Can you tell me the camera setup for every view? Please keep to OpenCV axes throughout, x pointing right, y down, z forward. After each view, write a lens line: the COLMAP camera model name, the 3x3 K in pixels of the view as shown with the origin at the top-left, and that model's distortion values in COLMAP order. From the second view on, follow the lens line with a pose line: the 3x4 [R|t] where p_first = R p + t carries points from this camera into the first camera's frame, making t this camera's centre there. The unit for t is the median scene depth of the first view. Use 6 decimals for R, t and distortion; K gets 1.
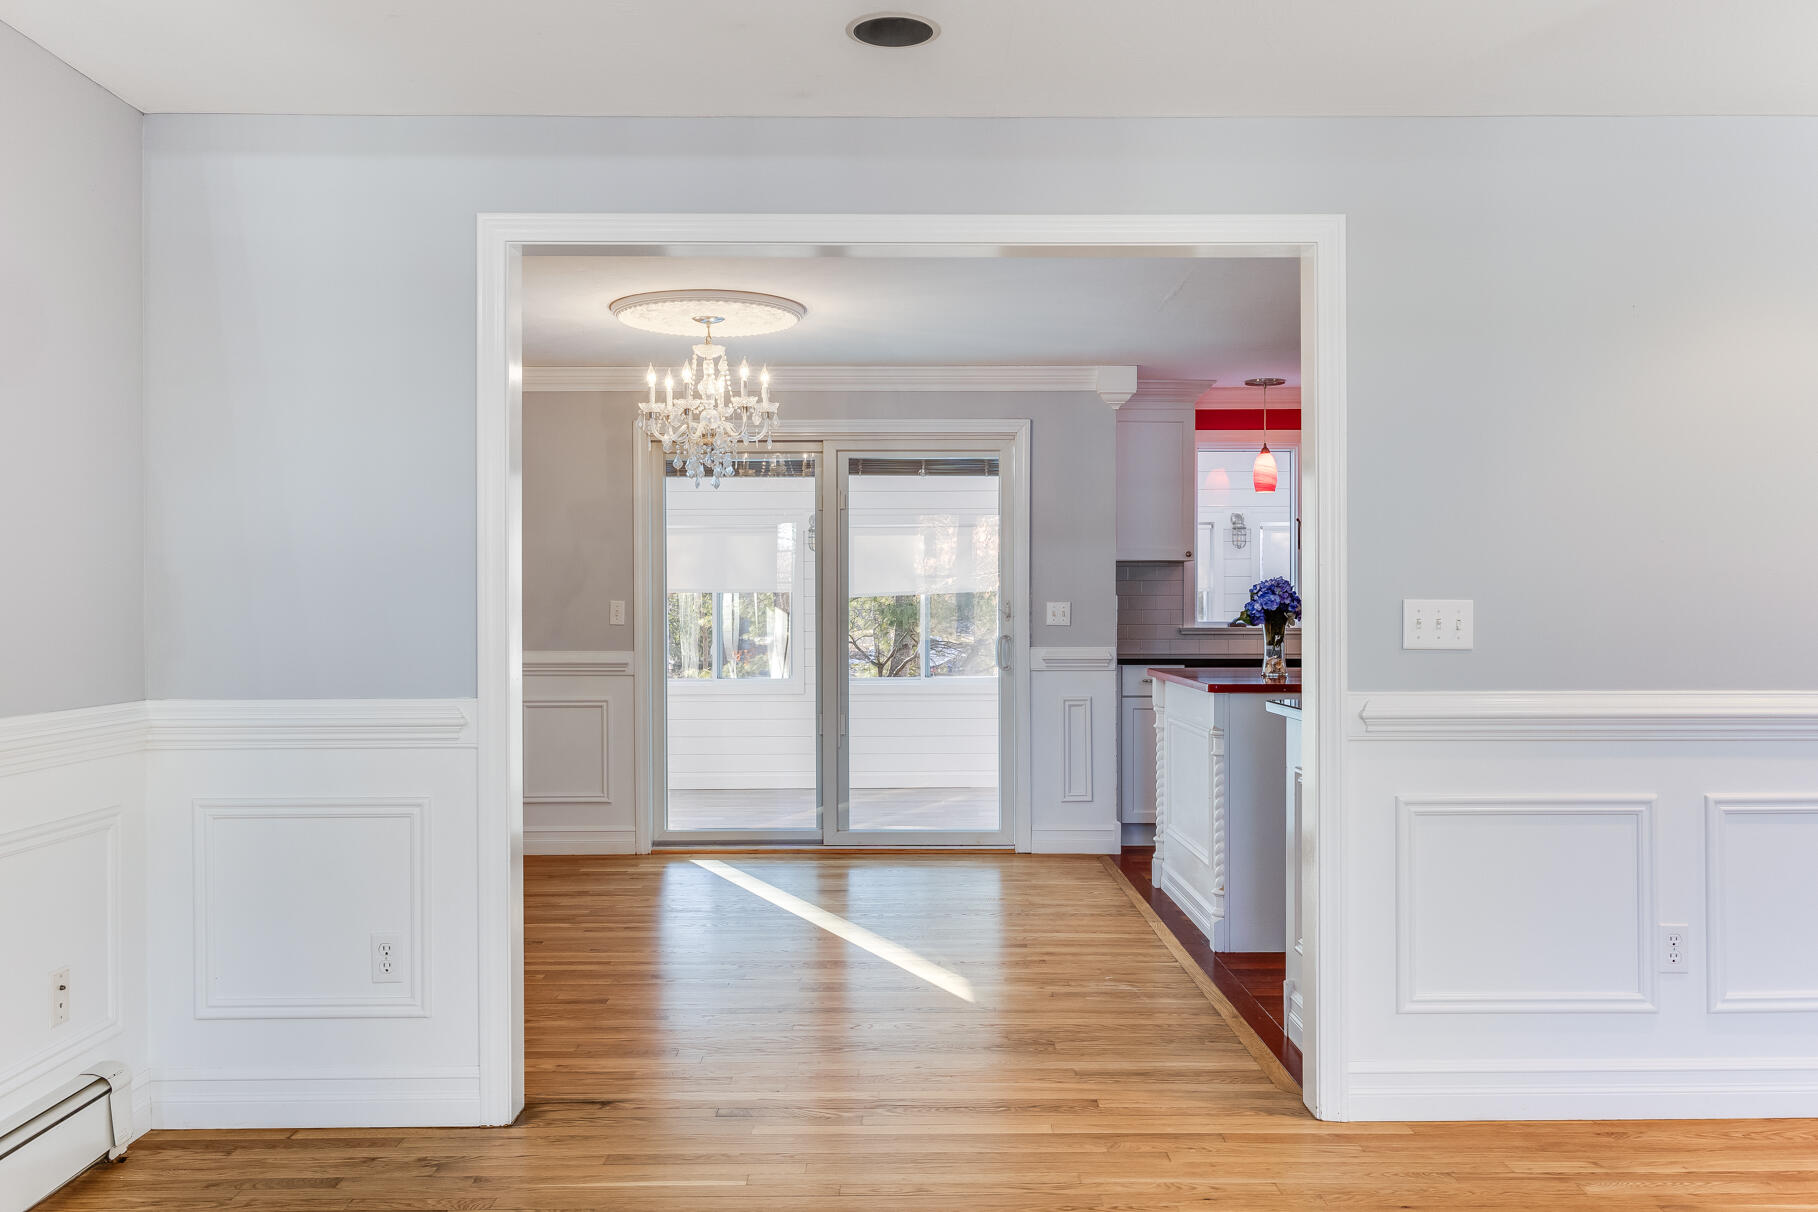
lens RADIAL K [[1473.0, 0, 918.9], [0, 1473.0, 605.1], [0, 0, 1]] dist [-0.005154, -0.001796]
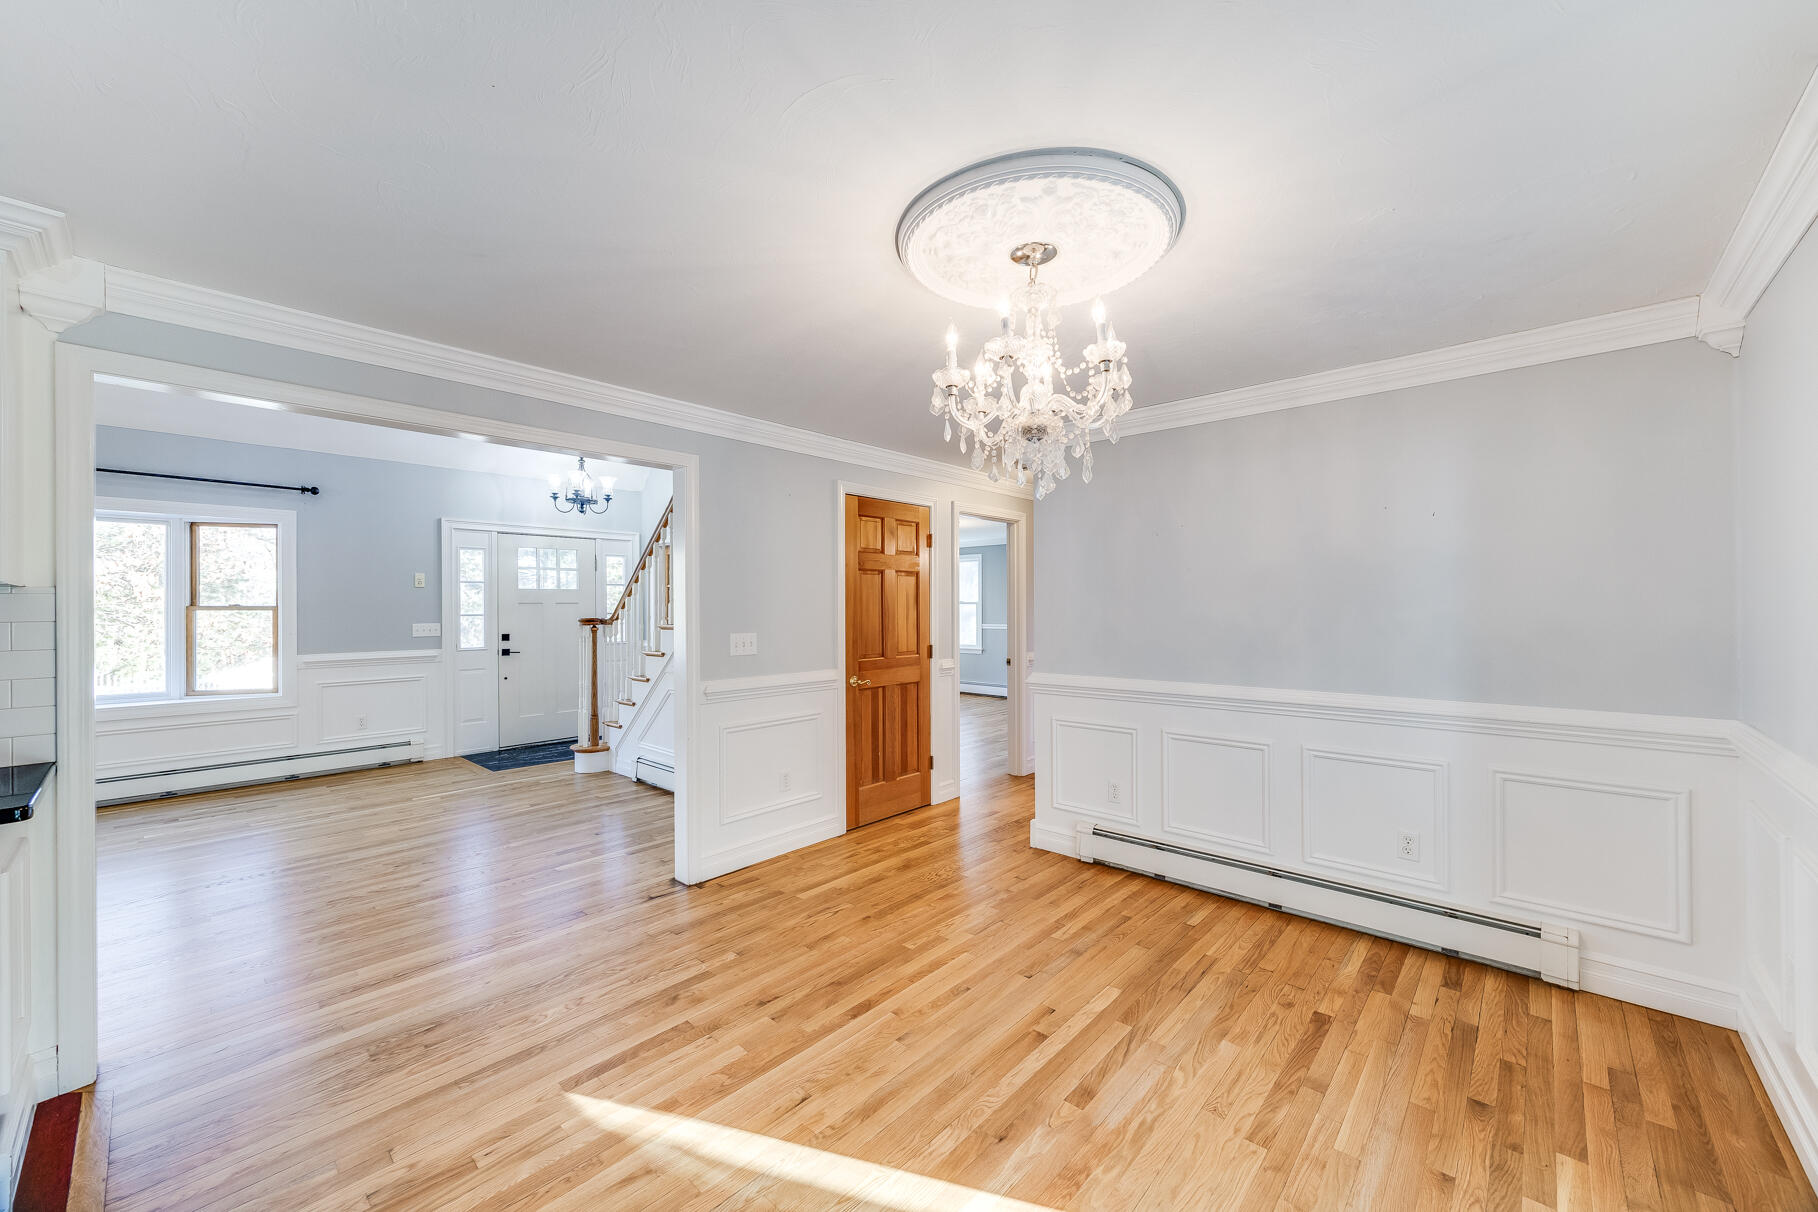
lens RADIAL K [[697.7, 0, 910.7], [0, 697.7, 601.1], [0, 0, 1]] dist [-0.001148, 0.000067]
pose [[-0.684042, 0.000938, -0.729442, 0.111302], [0.007100, 0.999960, -0.005371, -0.022312], [0.729408, -0.008853, -0.684022, 0.959591]]
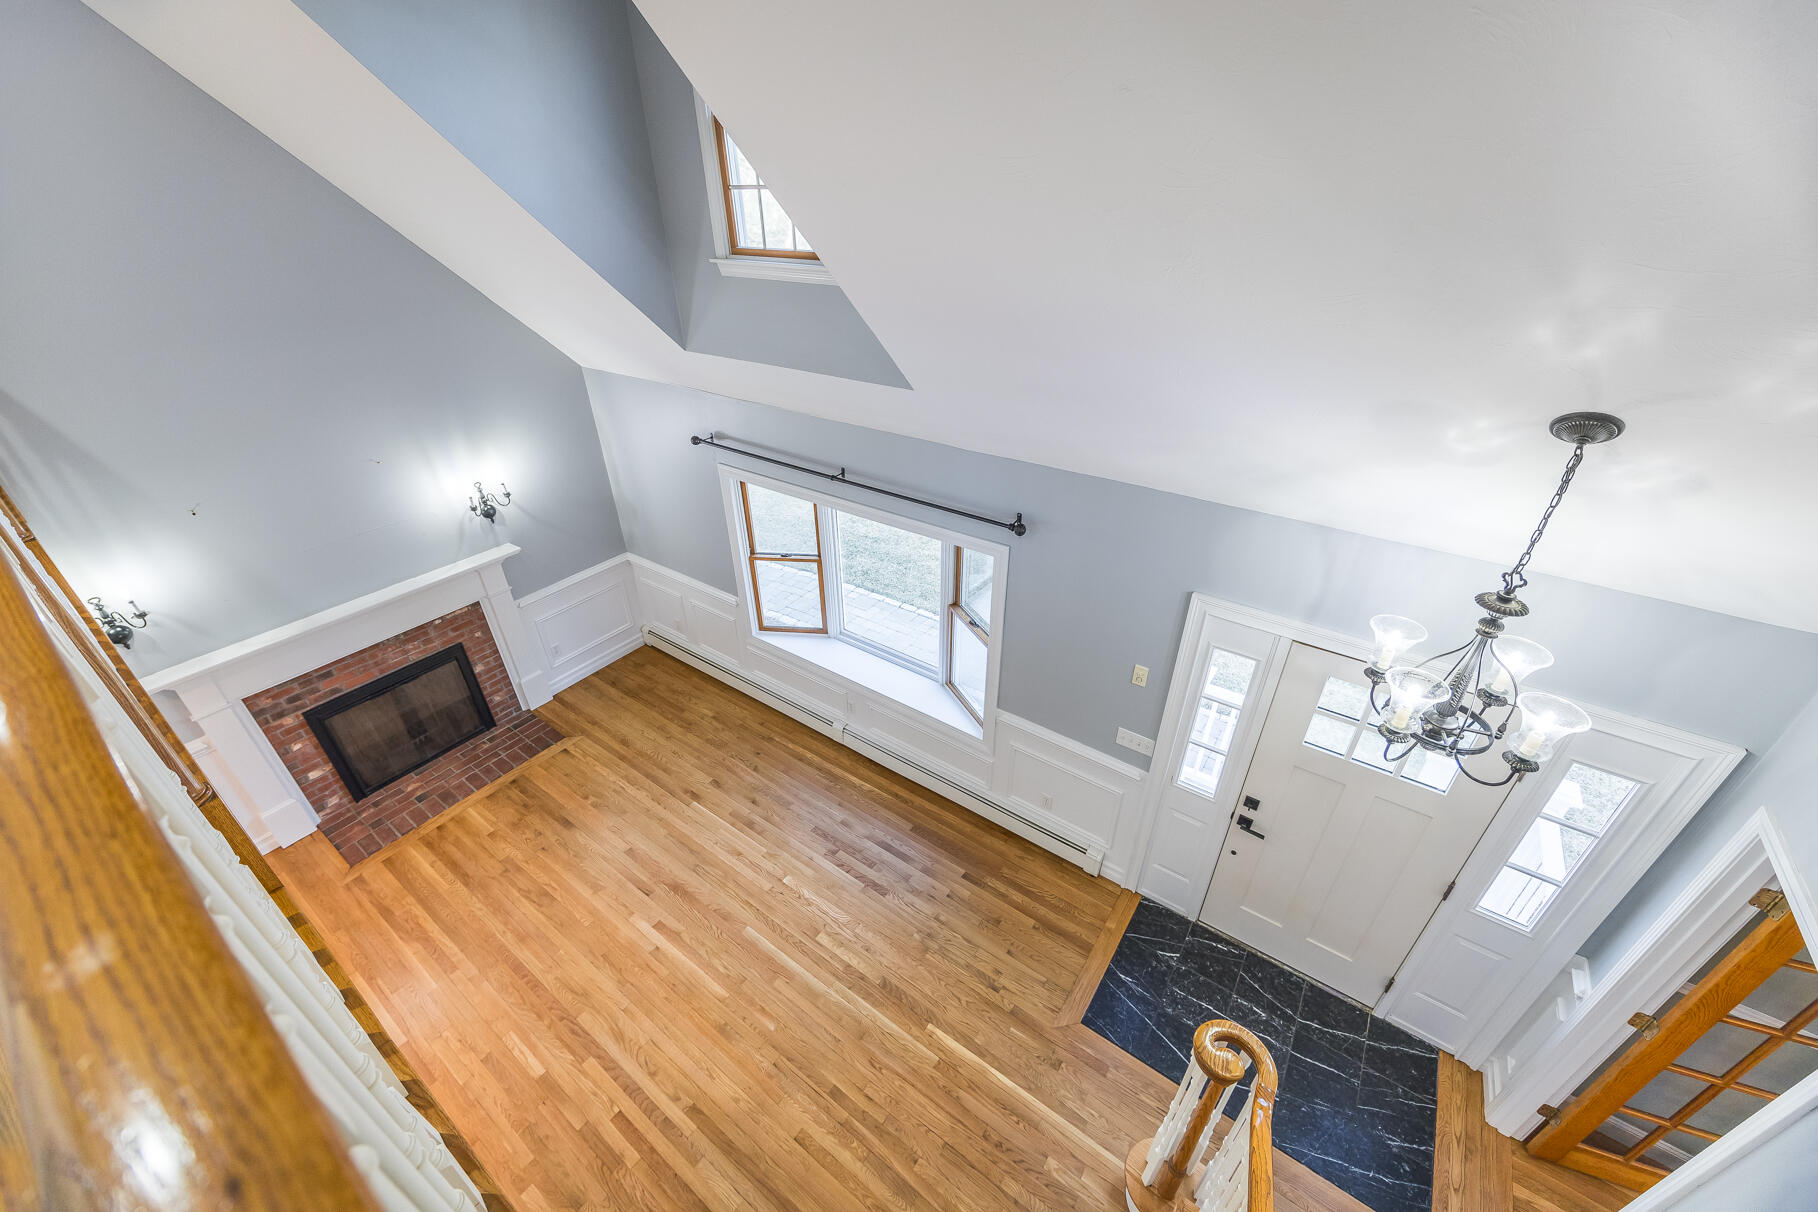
lens RADIAL K [[697.7, 0, 910.7], [0, 697.7, 601.1], [0, 0, 1]] dist [-0.001148, 0.000067]
pose [[-0.807722, -0.298253, 0.508556, -0.225446], [0.007920, 0.857032, 0.515203, -0.388506], [-0.589510, 0.420168, -0.689882, 0.339257]]
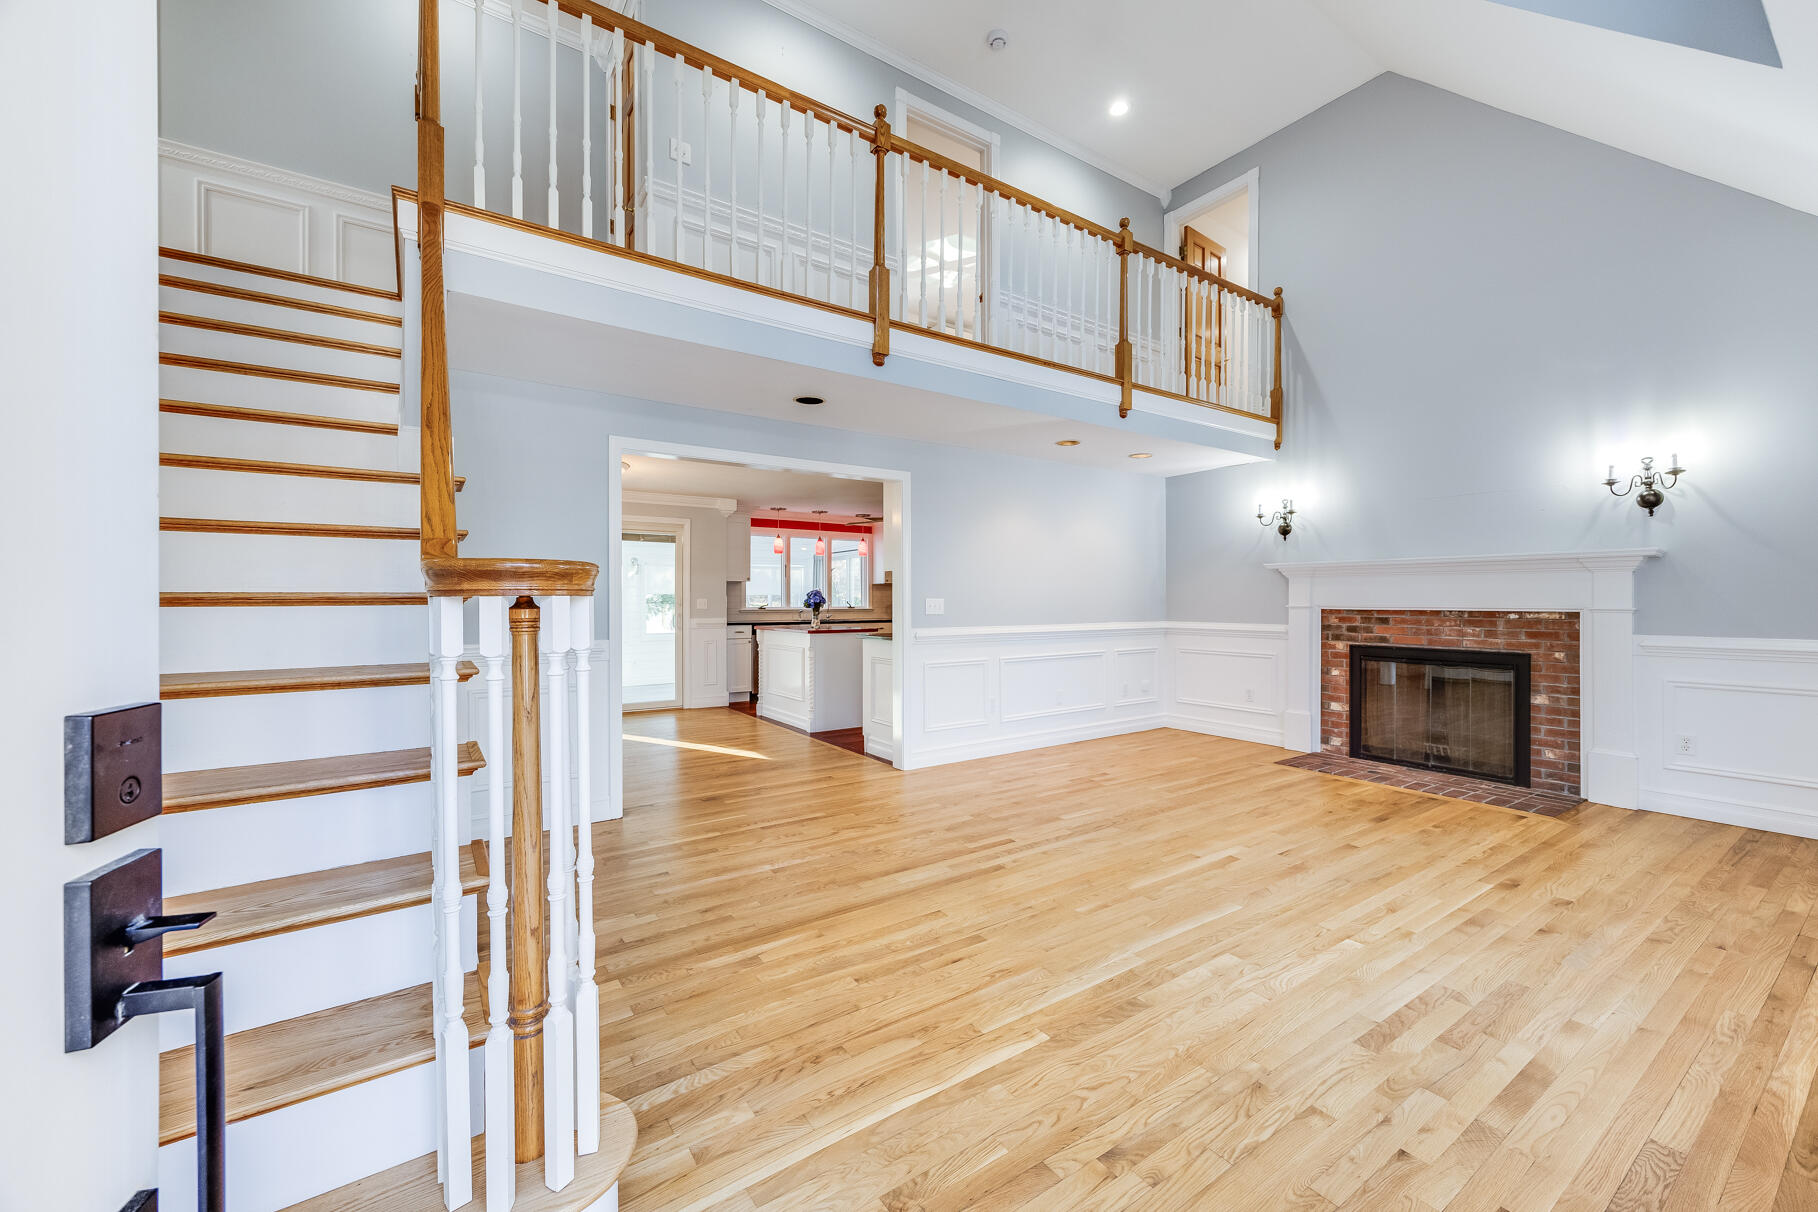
lens RADIAL K [[709.3, 0, 903.9], [0, 709.3, 608.1], [0, 0, 1]] dist [0.002870, 0.000590]
pose [[0.835307, -0.008345, 0.549720, -0.261688], [0.001493, 0.999916, 0.012910, -0.001552], [-0.549782, -0.009963, 0.835249, -0.108119]]
